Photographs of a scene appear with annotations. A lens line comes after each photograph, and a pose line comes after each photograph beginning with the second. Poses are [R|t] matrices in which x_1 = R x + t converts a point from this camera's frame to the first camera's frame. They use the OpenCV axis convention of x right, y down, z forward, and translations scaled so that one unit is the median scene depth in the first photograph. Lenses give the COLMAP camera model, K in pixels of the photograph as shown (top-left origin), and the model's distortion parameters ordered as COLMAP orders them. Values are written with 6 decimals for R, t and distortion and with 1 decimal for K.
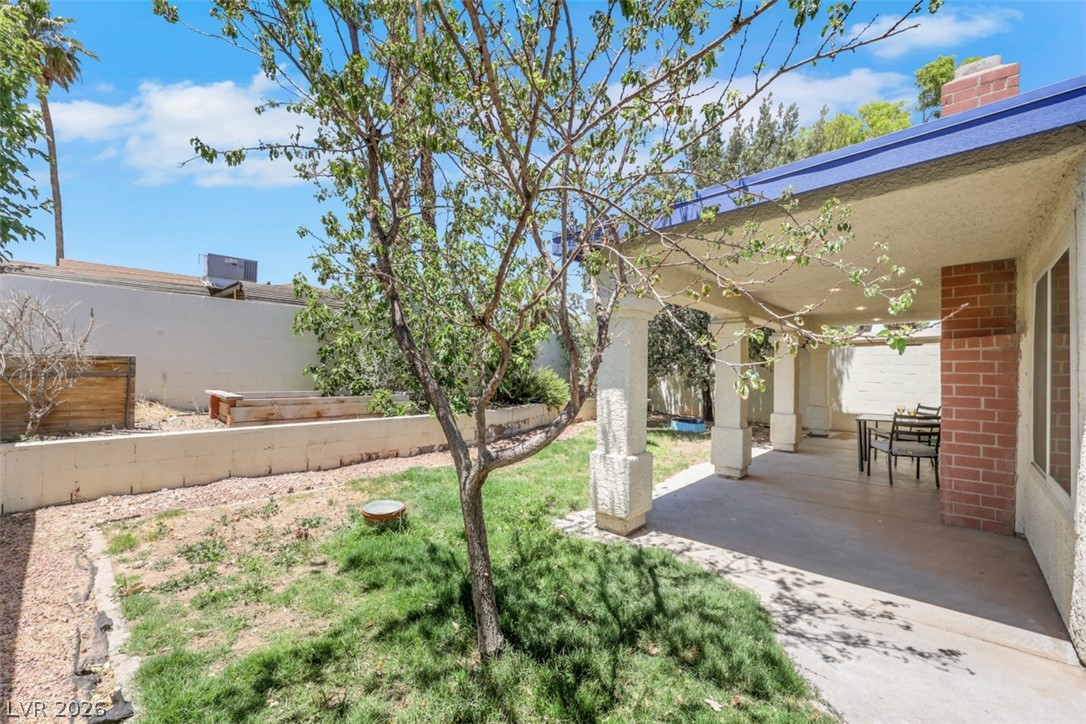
lens RADIAL K [[447.2, 0, 525.7], [0, 447.2, 370.8], [0, 0, 1]] dist [-0.000526, -0.000060]
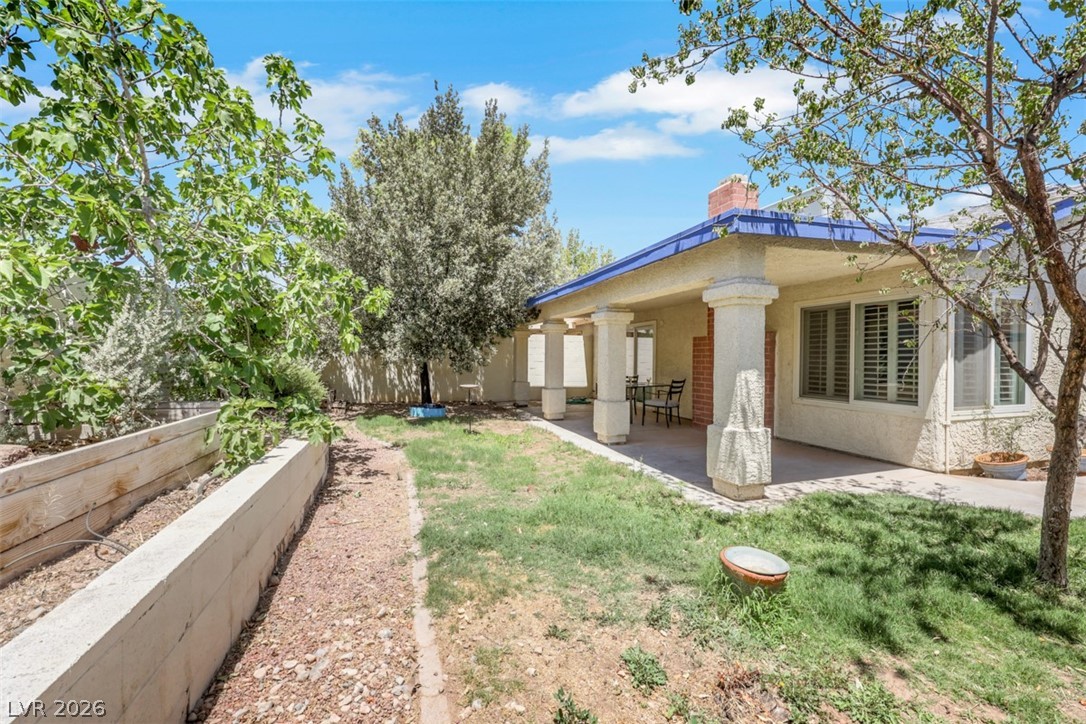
lens RADIAL K [[447.2, 0, 525.7], [0, 447.2, 370.8], [0, 0, 1]] dist [-0.000526, -0.000060]
pose [[0.514966, -0.041725, 0.856194, -0.984411], [0.012707, 0.999076, 0.041046, -0.007353], [-0.857116, -0.010258, 0.515021, 0.882440]]
